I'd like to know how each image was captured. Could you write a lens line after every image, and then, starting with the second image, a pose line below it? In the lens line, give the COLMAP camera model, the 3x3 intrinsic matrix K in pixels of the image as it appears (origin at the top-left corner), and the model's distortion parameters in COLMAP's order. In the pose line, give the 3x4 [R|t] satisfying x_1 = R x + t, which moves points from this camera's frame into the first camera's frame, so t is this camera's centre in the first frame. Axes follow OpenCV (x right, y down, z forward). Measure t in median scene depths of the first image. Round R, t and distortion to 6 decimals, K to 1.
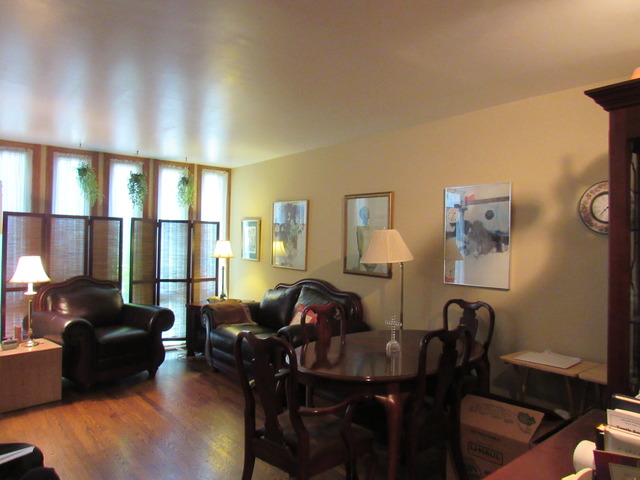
lens RADIAL K [[455.9, 0, 321.0], [0, 455.9, 240.1], [0, 0, 1]] dist [-0.013508, -0.004159]
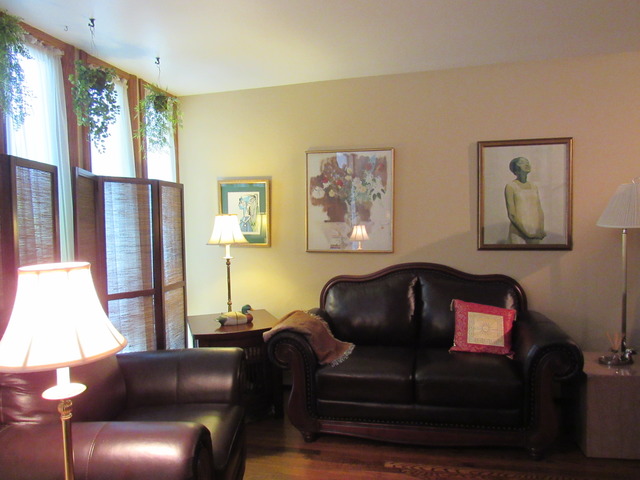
lens RADIAL K [[455.9, 0, 320.0], [0, 455.9, 240.2], [0, 0, 1]] dist [-0.013508, -0.004159]
pose [[0.791714, -0.062119, 0.607726, -0.588792], [0.038688, 0.997918, 0.051601, 0.009637], [-0.609666, -0.017342, 0.792469, 0.579350]]
